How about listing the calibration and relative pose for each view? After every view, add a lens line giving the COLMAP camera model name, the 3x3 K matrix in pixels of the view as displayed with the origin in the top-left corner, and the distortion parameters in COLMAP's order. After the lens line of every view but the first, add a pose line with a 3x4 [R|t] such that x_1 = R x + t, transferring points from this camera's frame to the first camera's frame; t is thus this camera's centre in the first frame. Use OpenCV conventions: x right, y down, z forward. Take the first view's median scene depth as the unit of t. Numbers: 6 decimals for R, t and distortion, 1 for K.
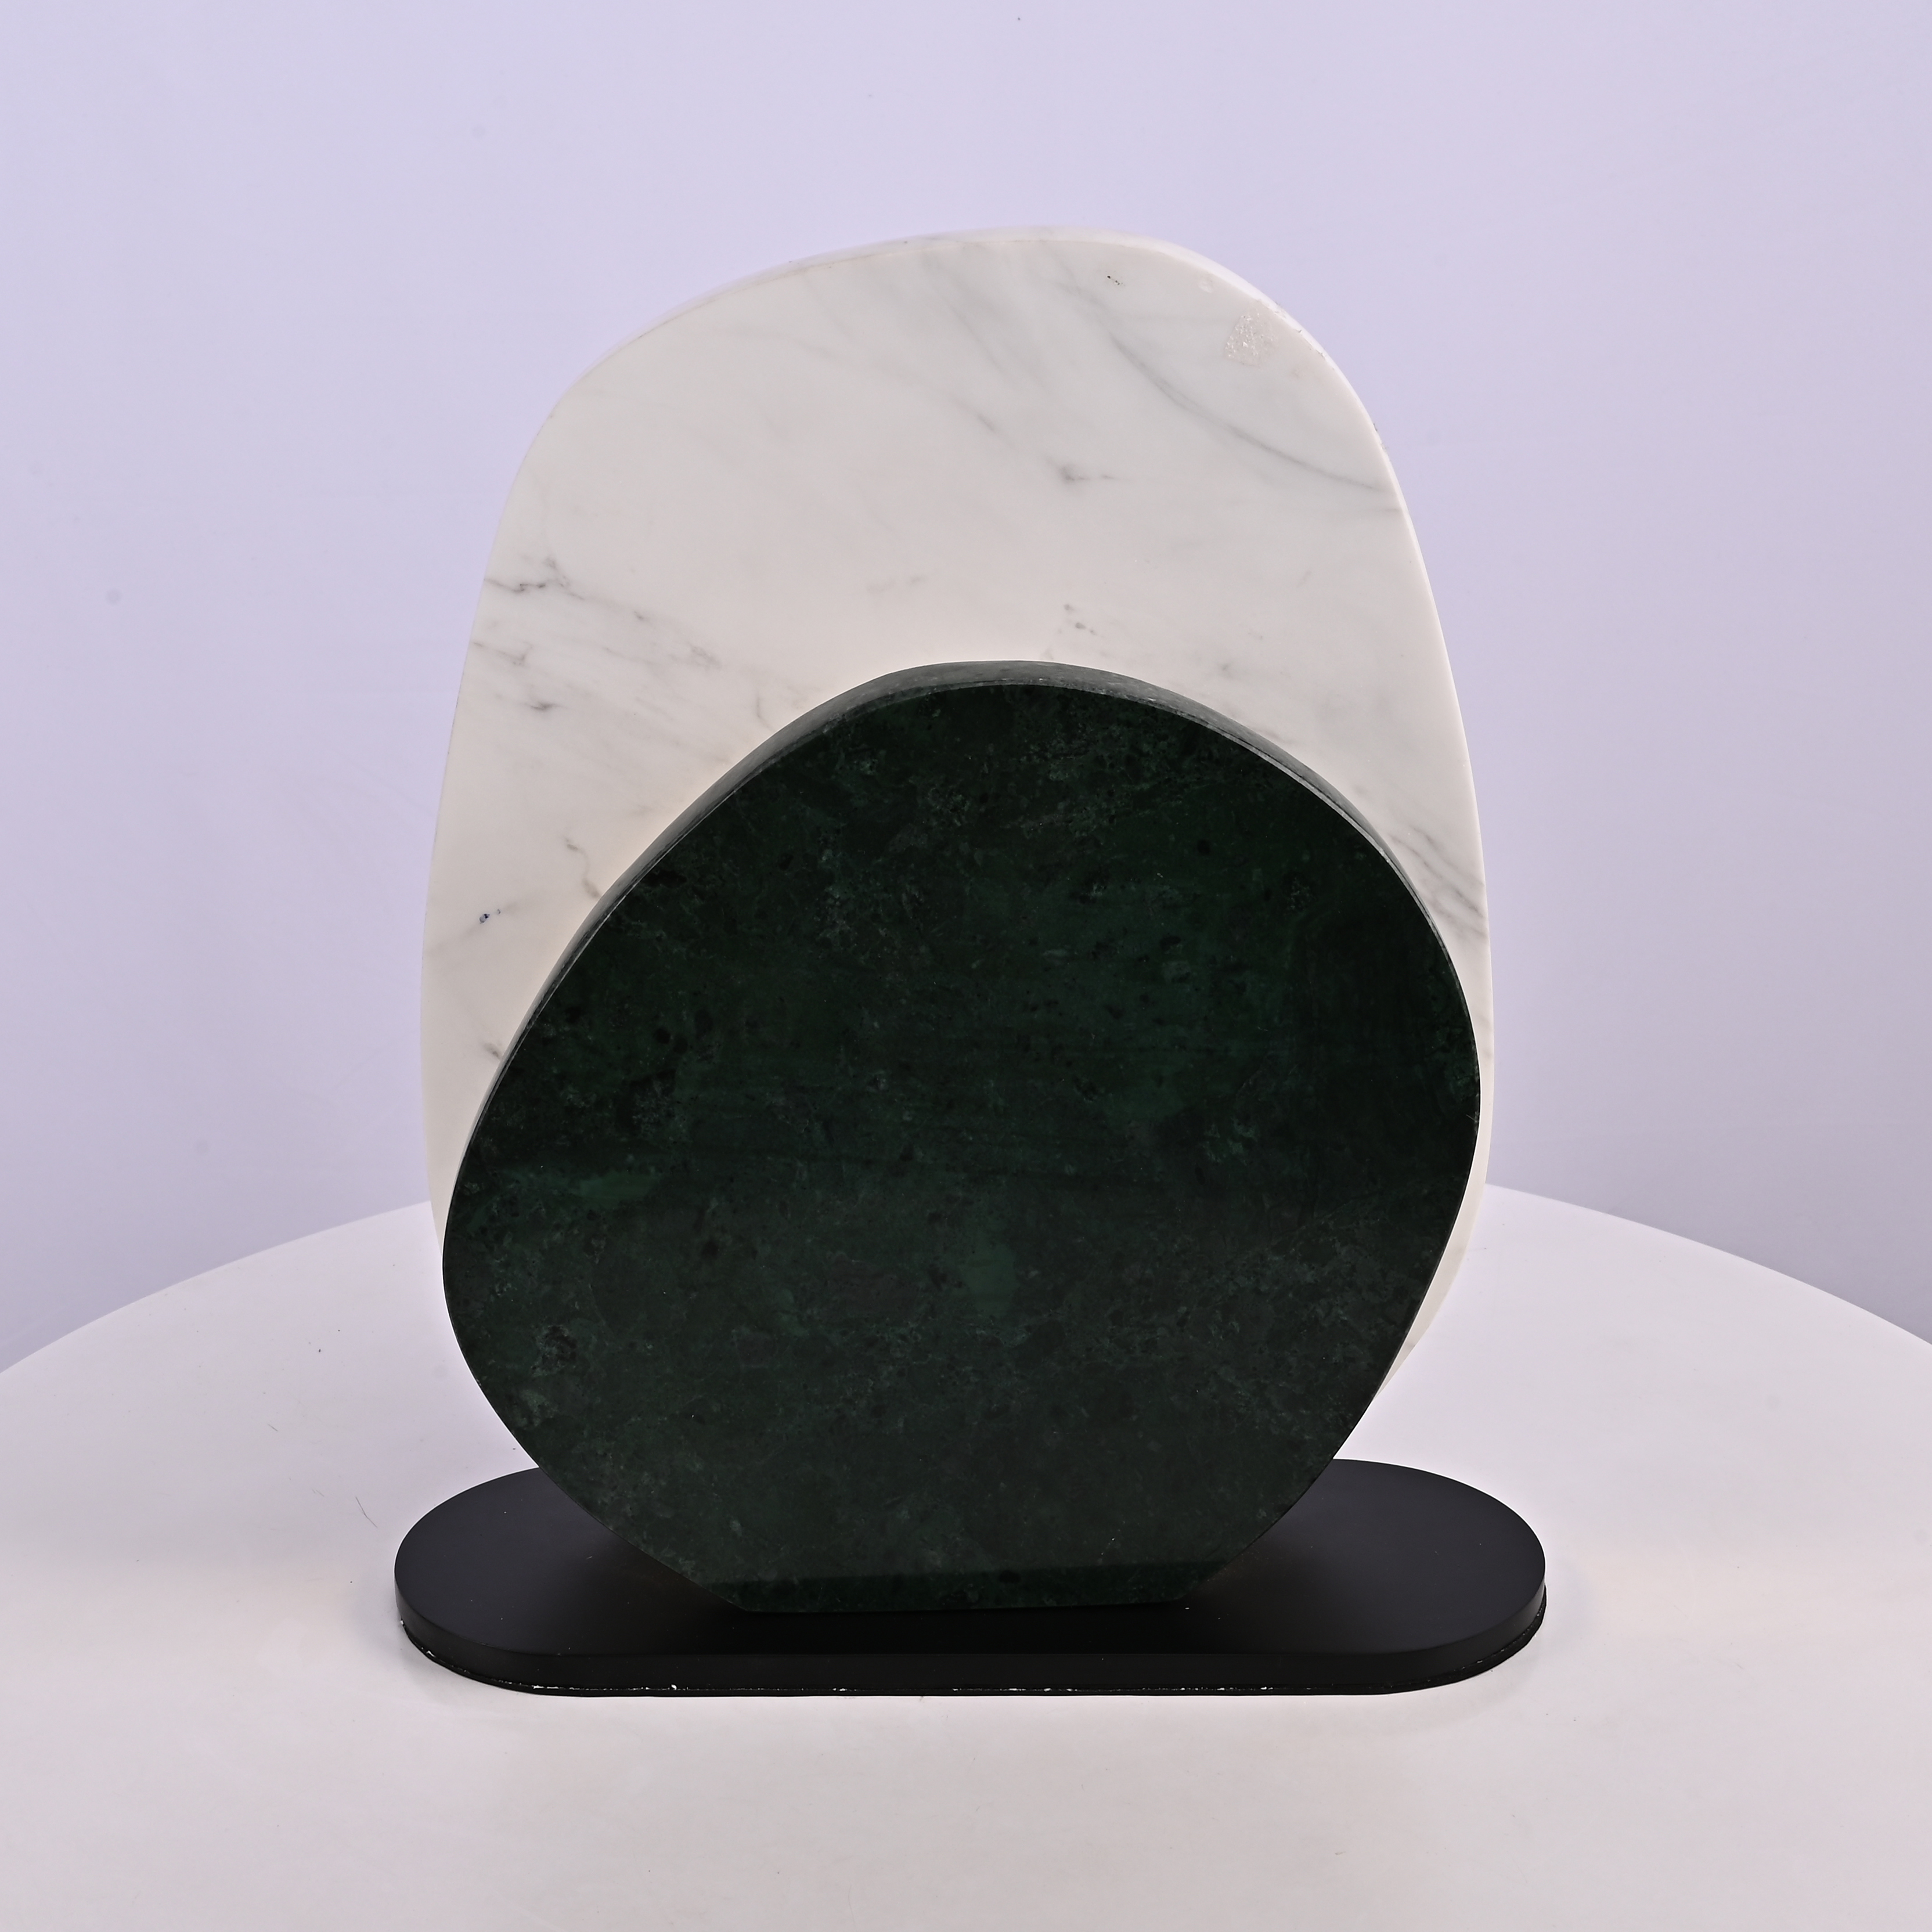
lens RADIAL K [[3570.8, 0, 888.6], [0, 3570.8, 972.0], [0, 0, 1]] dist [0.018405, 0.011493]
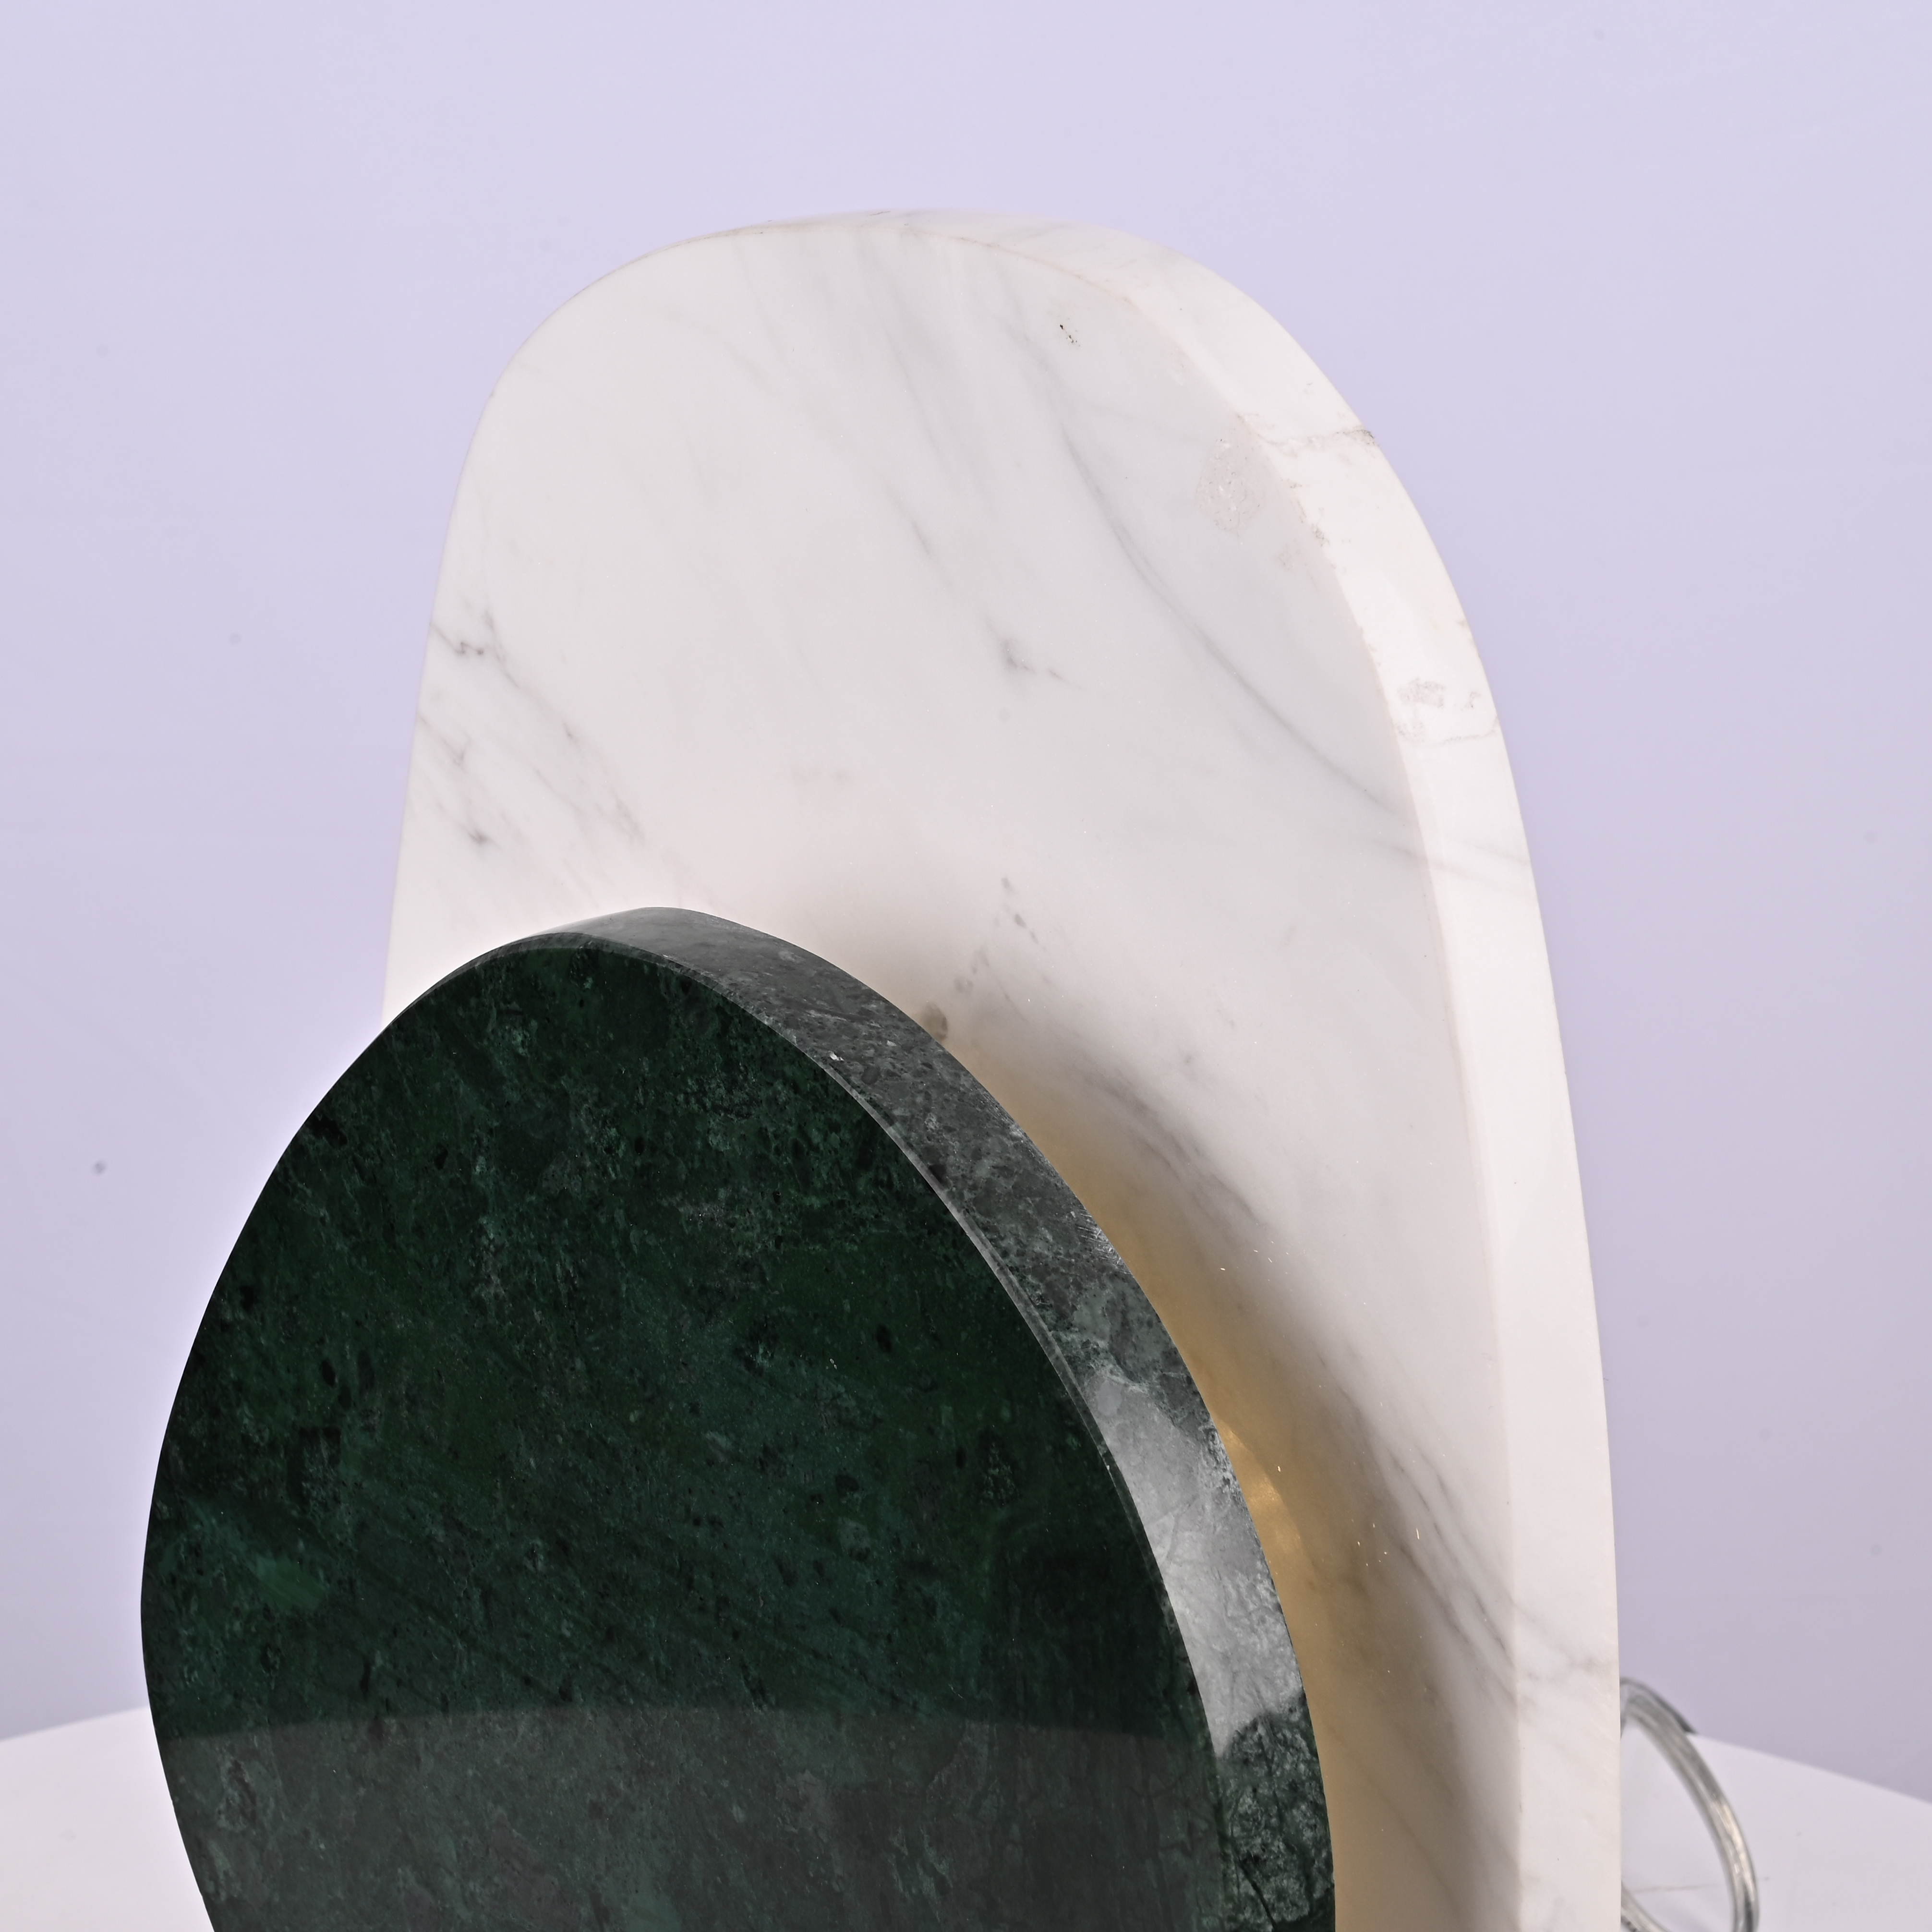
lens RADIAL K [[5507.7, 0, 896.9], [0, 5507.7, 1002.6], [0, 0, 1]] dist [0.007028, -0.089211]
pose [[0.641817, 0.256427, -0.722715, 0.683219], [-0.269756, 0.957697, 0.100241, -0.168286], [0.717846, 0.130620, 0.683839, 0.391276]]
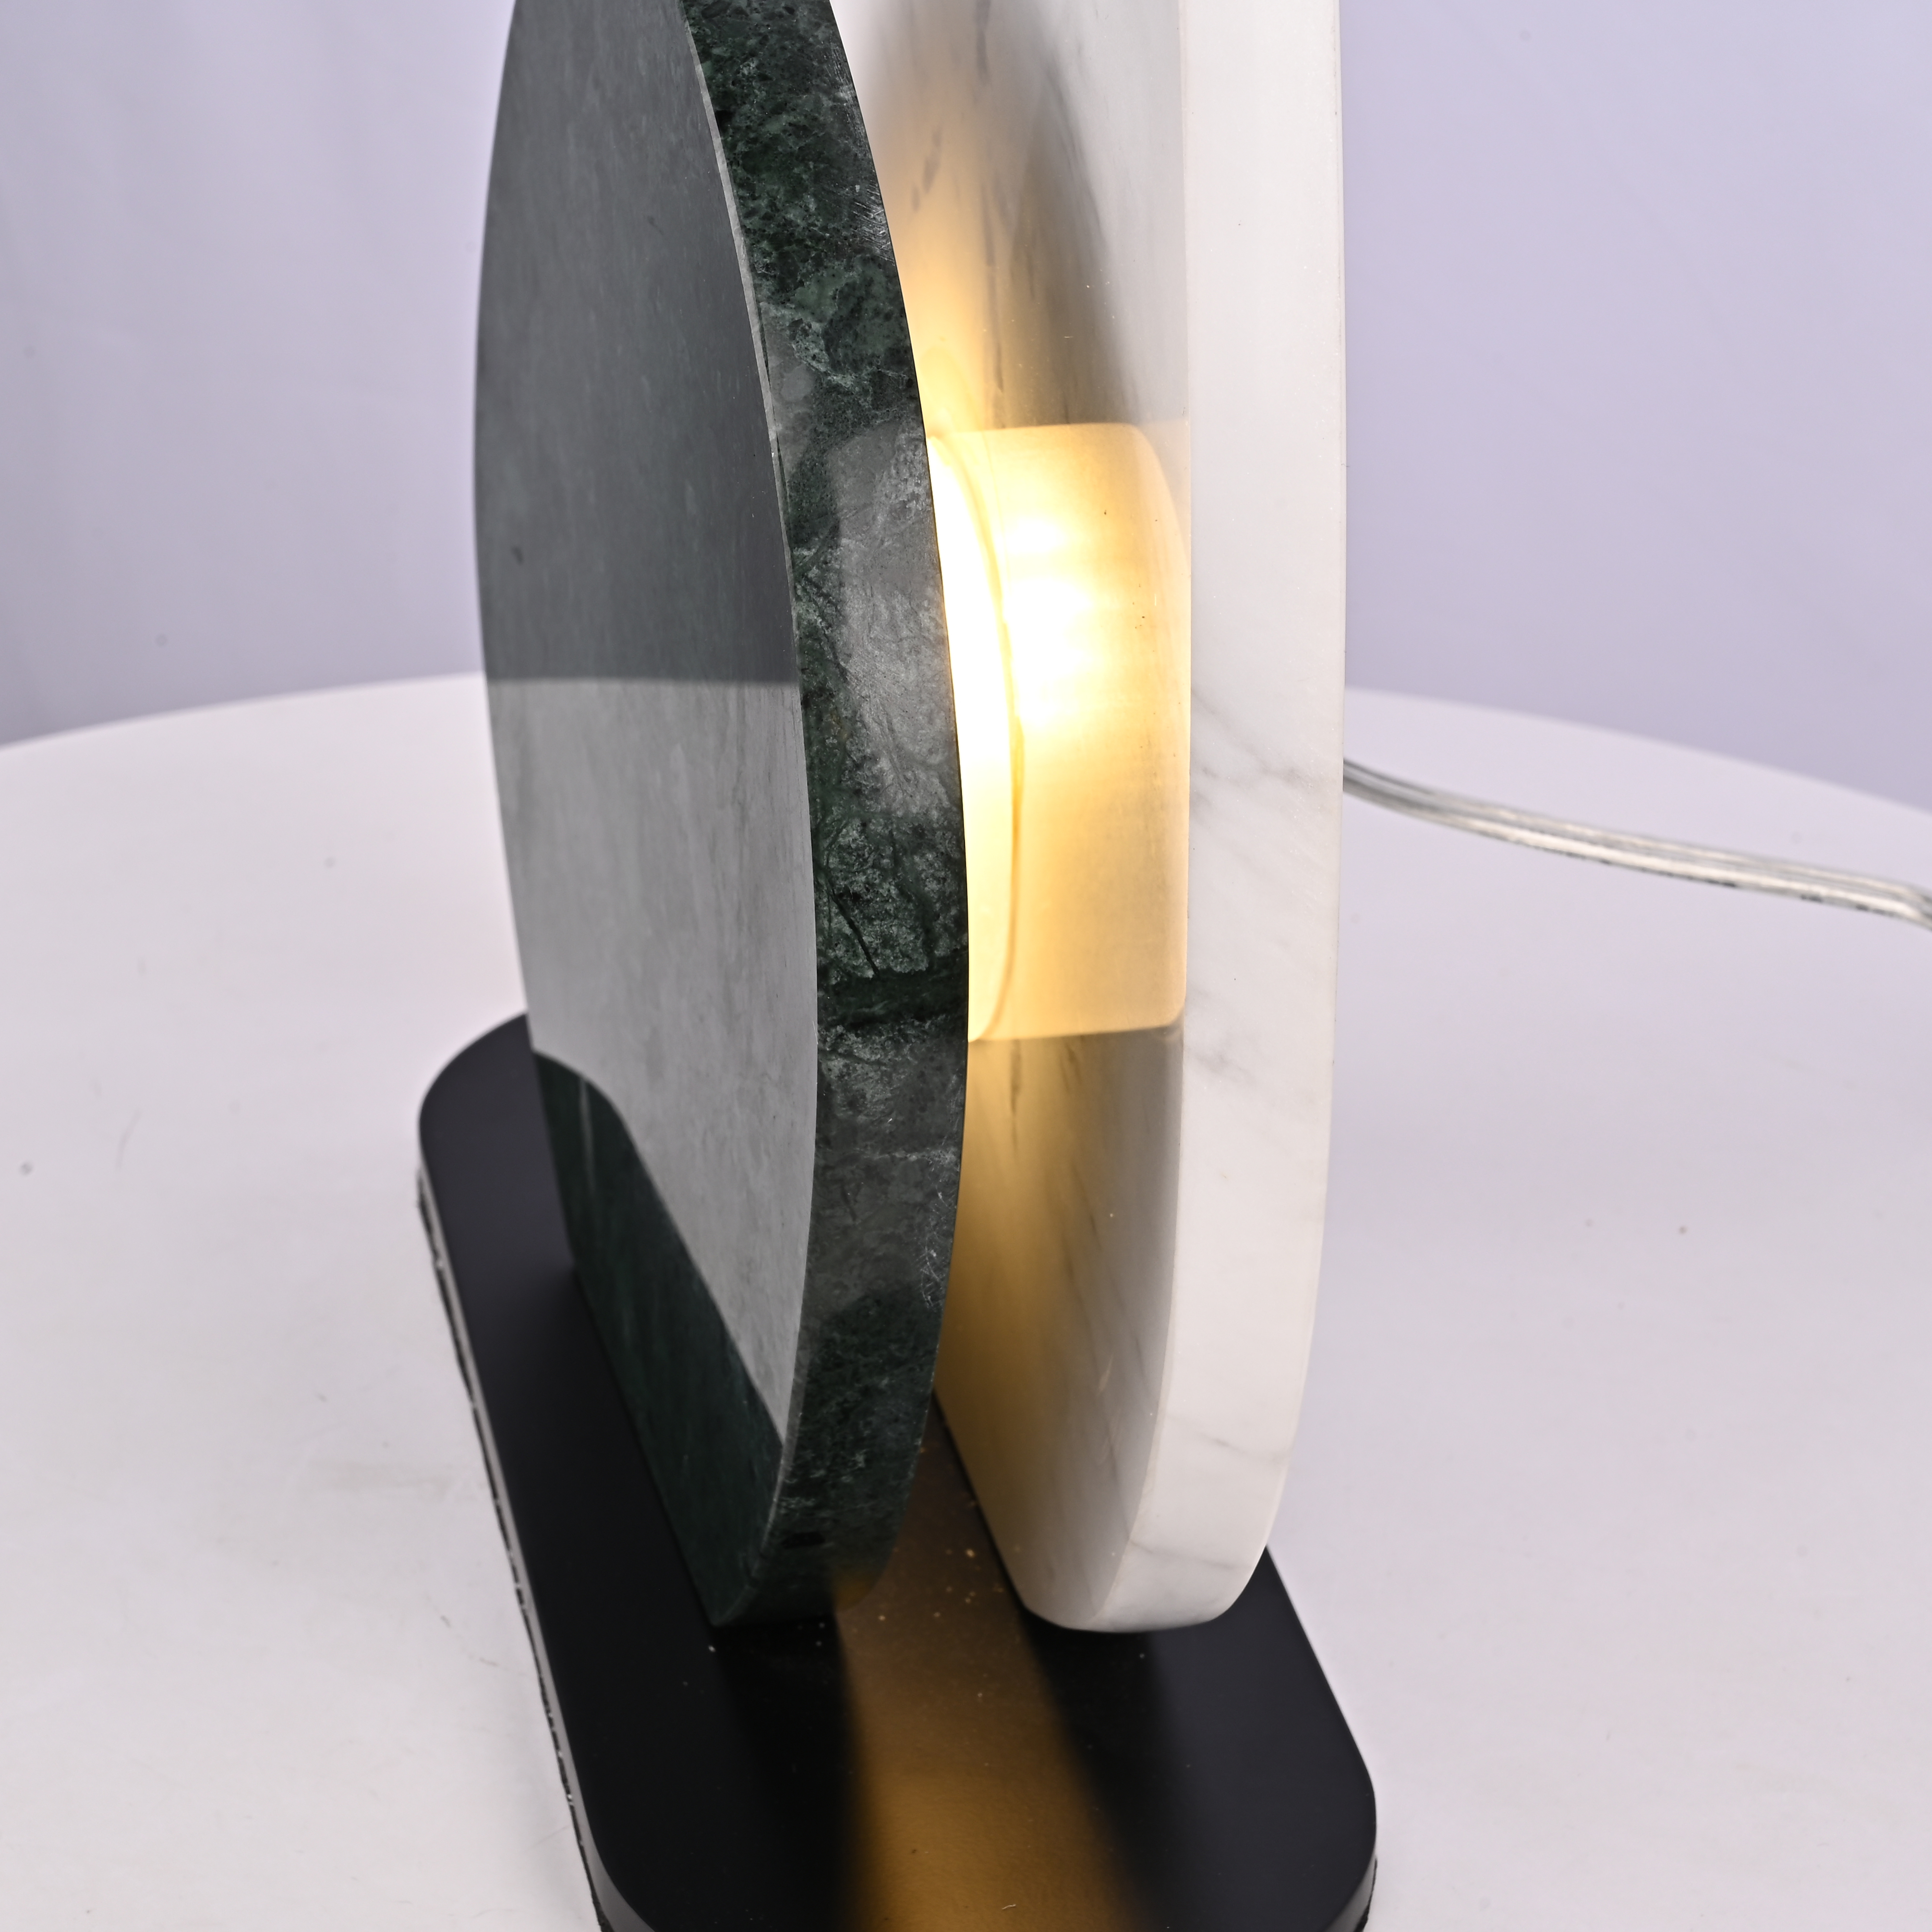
lens RADIAL K [[5746.7, 0, 966.0], [0, 5746.7, 966.0], [0, 0, 1]] dist [0.009835, 0.198161]
pose [[0.224856, 0.461823, -0.857997, 0.850483], [-0.341376, 0.862075, 0.374553, -0.273924], [0.912635, 0.208680, 0.351498, 0.737287]]
